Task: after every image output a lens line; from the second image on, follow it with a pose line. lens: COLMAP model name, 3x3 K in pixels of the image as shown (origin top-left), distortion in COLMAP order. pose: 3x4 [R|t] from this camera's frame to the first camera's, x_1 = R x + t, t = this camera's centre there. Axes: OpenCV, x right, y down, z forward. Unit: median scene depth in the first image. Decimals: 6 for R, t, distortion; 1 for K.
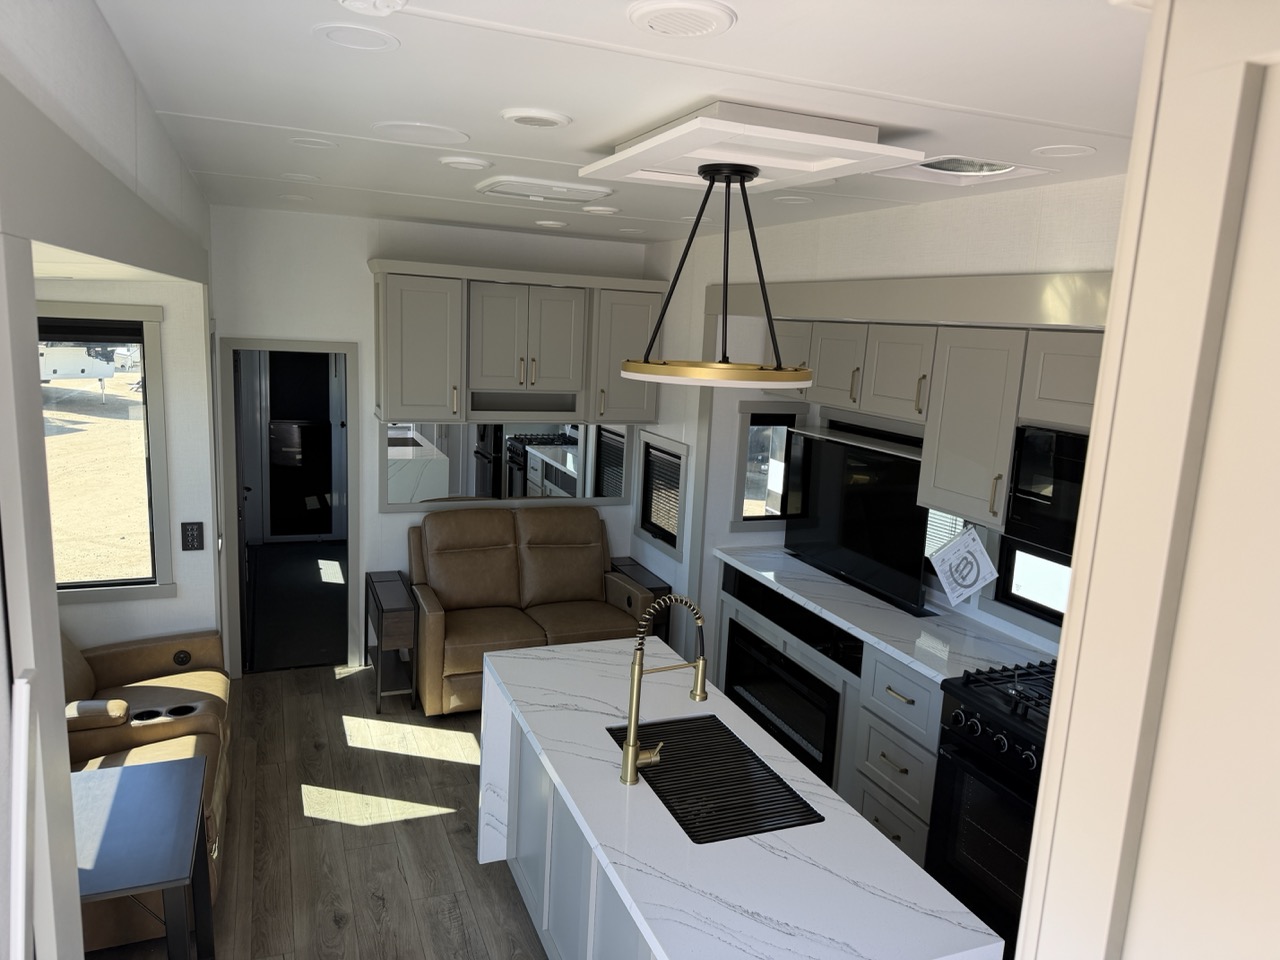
lens RADIAL K [[893.4, 0, 639.6], [0, 893.4, 477.8], [0, 0, 1]] dist [0.092726, -0.158897]
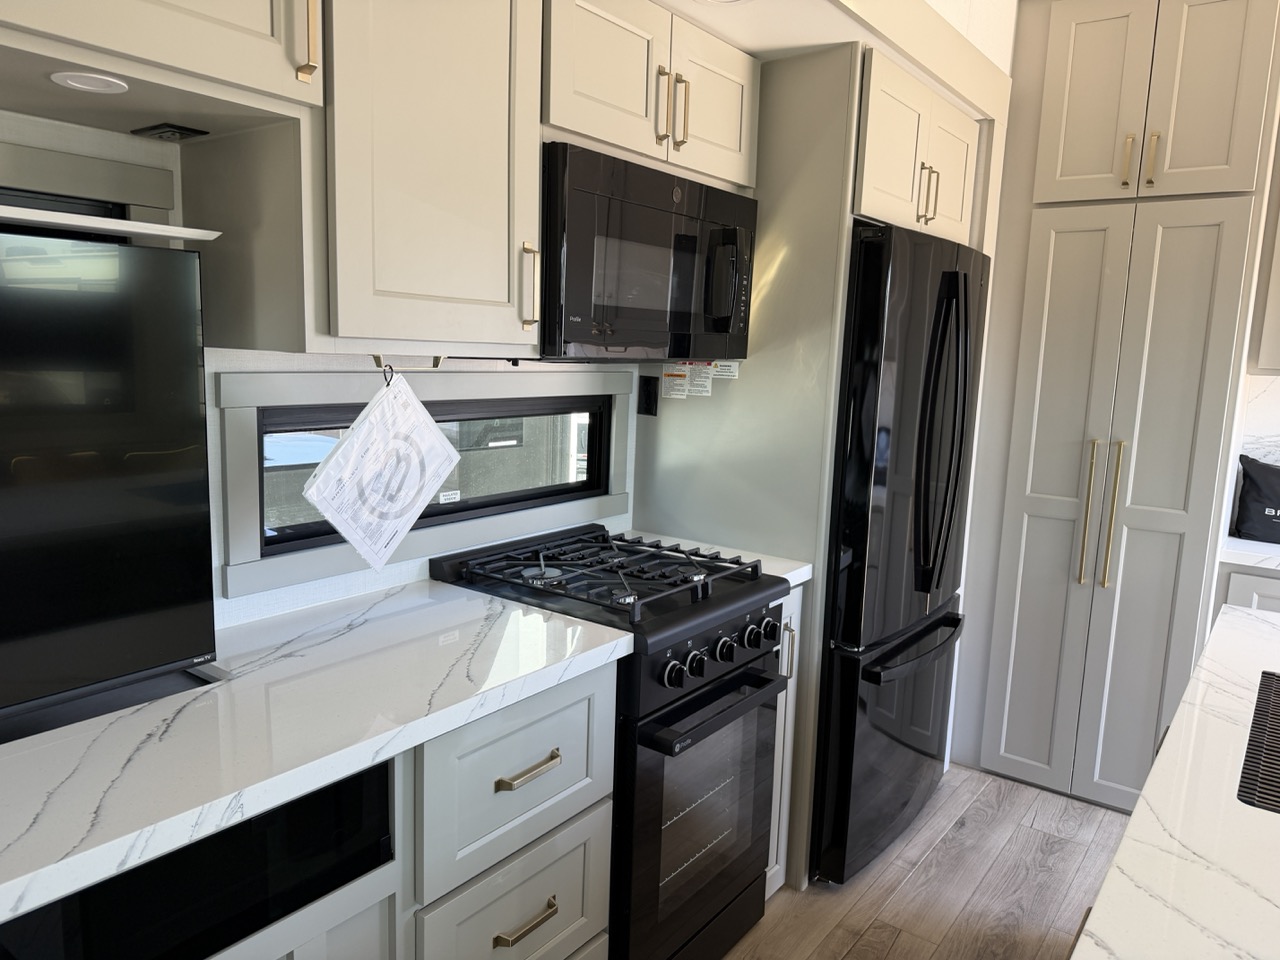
lens RADIAL K [[901.5, 0, 629.2], [0, 901.5, 492.4], [0, 0, 1]] dist [0.093806, -0.108362]
pose [[-0.511396, -0.204256, 0.834718, -0.068129], [0.091354, 0.952916, 0.289148, -0.009687], [-0.854476, 0.224124, -0.468657, 0.991438]]
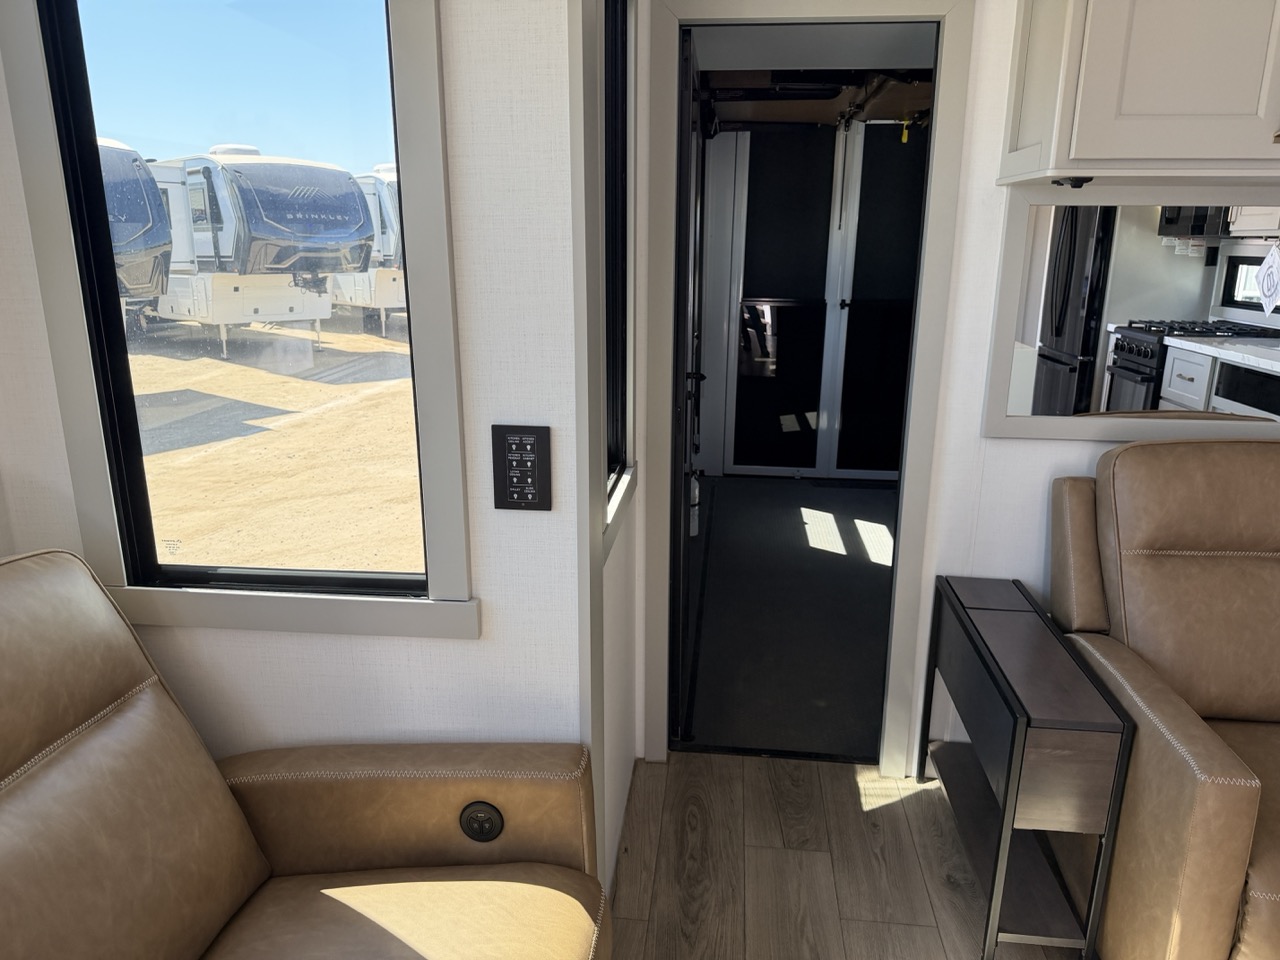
lens RADIAL K [[894.7, 0, 643.7], [0, 894.7, 479.5], [0, 0, 1]] dist [0.089185, -0.107072]
pose [[0.881205, 0.080190, -0.465883, -0.300626], [-0.045233, 0.995289, 0.085756, 0.038589], [0.470564, -0.054495, 0.880681, 0.730125]]
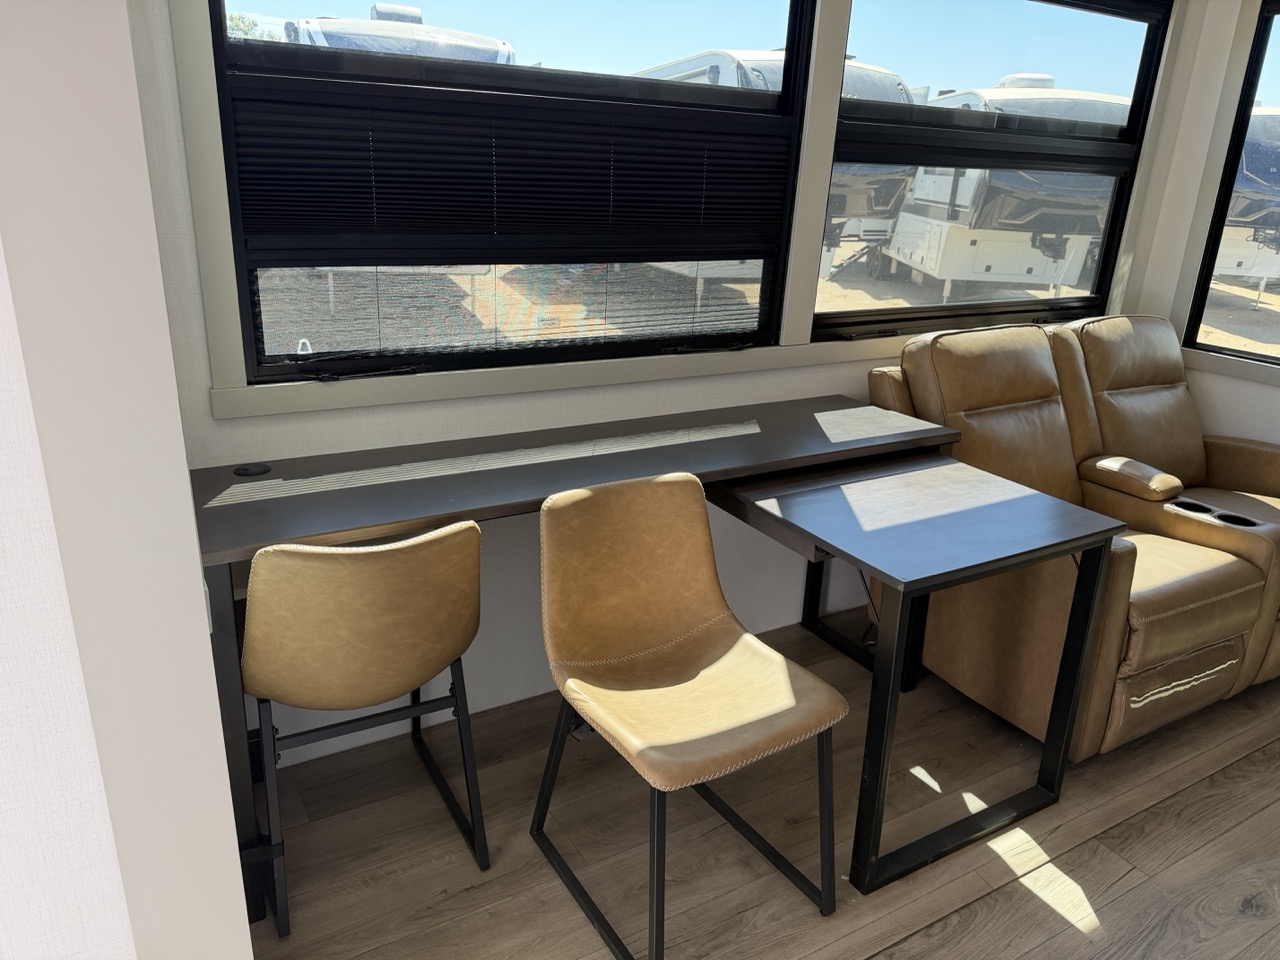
lens RADIAL K [[901.5, 0, 649.6], [0, 901.5, 478.7], [0, 0, 1]] dist [0.020251, -0.026789]
pose [[0.152105, 0.289964, -0.944873, 0.067895], [-0.206154, 0.944277, 0.256594, 0.120897], [0.966625, 0.155760, 0.203406, 0.354795]]
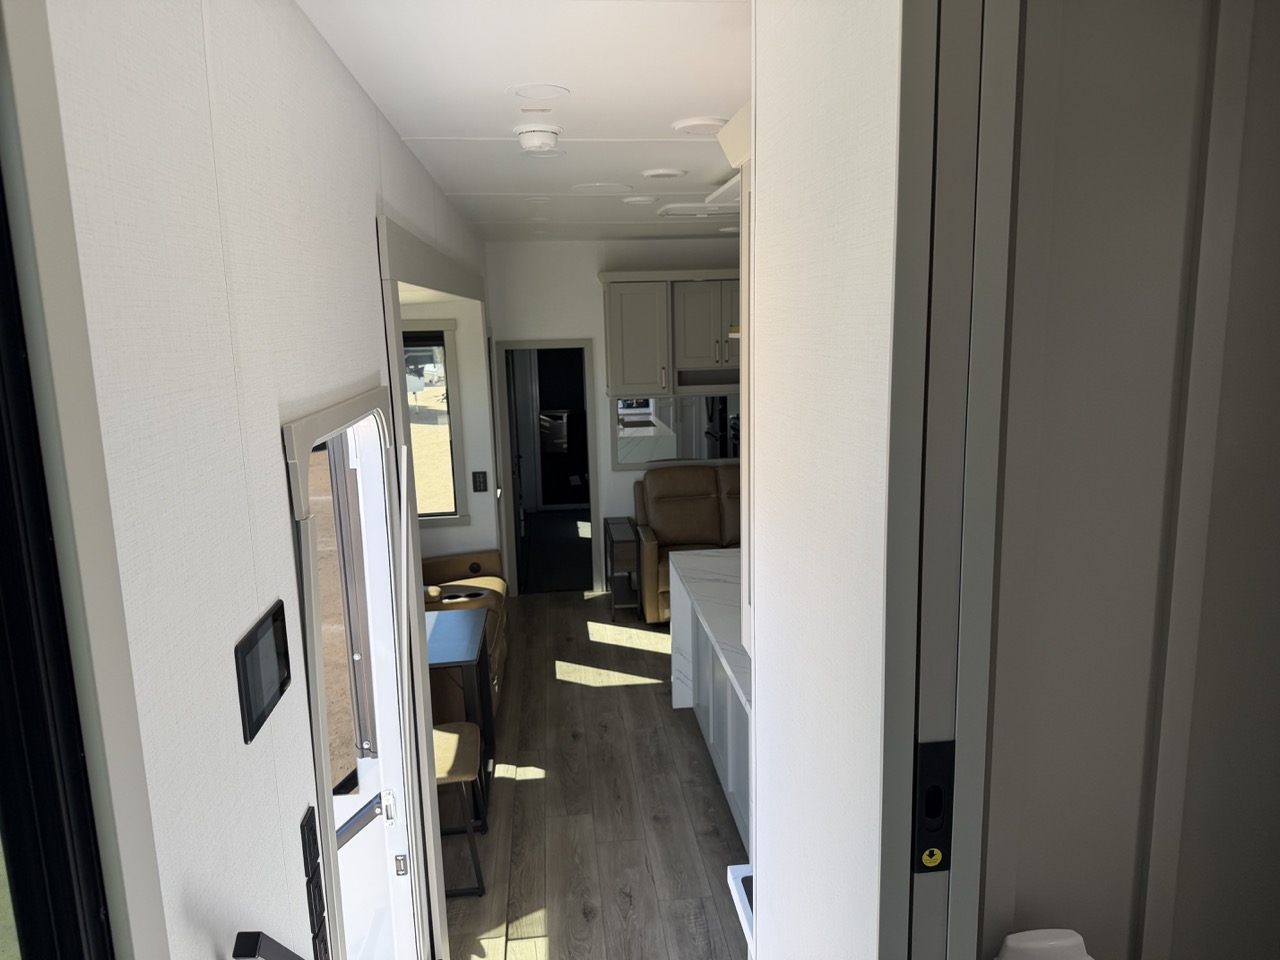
lens RADIAL K [[891.3, 0, 634.4], [0, 891.3, 476.5], [0, 0, 1]] dist [0.185013, -0.392083]
pose [[0.955450, -0.025216, -0.294072, 0.147668], [0.025653, 0.999668, -0.002369, 0.065570], [0.294035, -0.005280, 0.955780, -0.264688]]
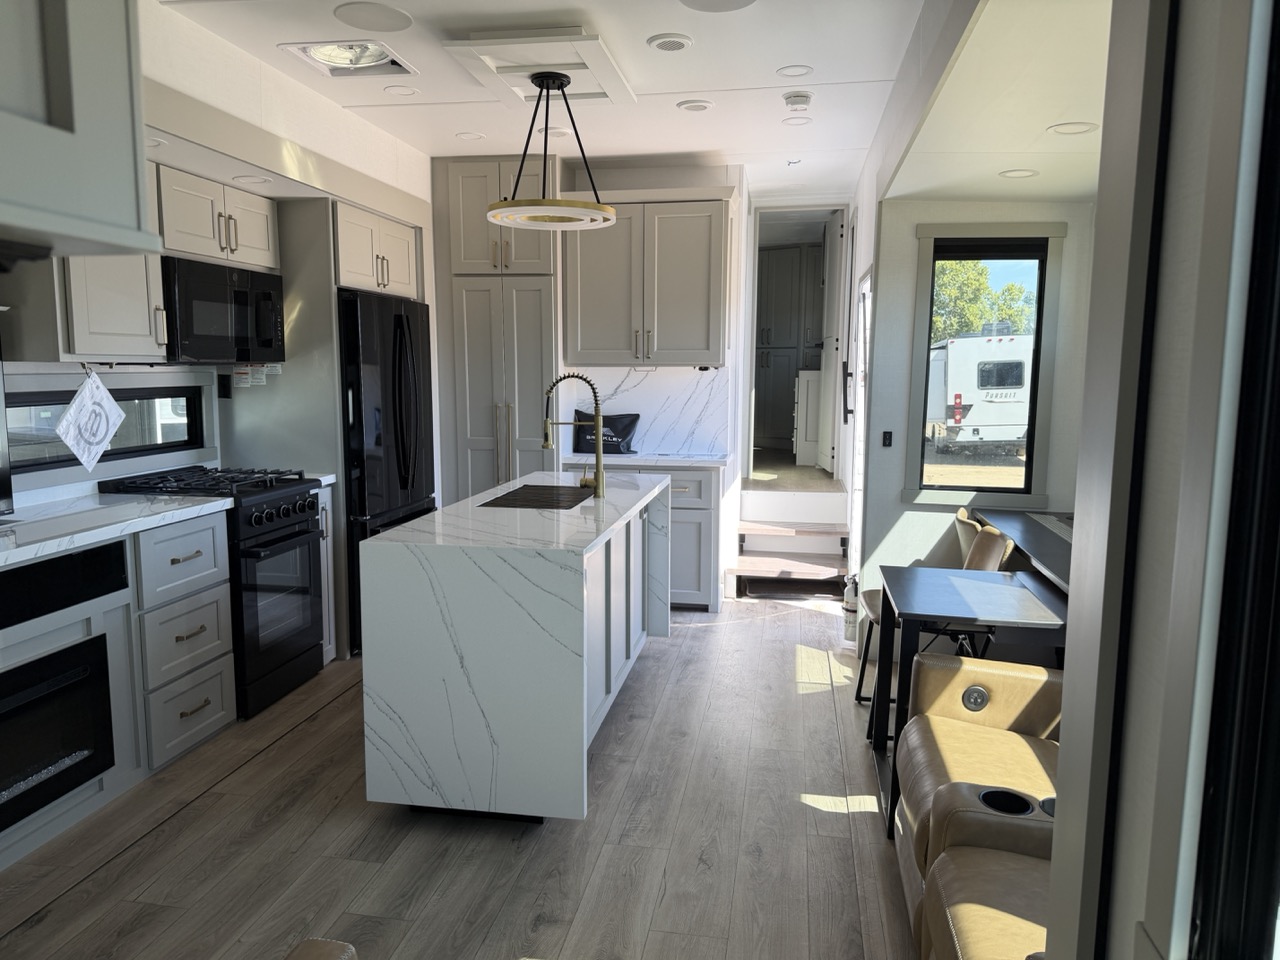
lens RADIAL K [[893.4, 0, 639.6], [0, 893.4, 477.8], [0, 0, 1]] dist [0.092726, -0.158897]
pose [[-0.847304, -0.121950, 0.516918, -0.497250], [0.042919, 0.954377, 0.295504, -0.078111], [-0.529372, 0.272567, -0.803413, 1.286910]]
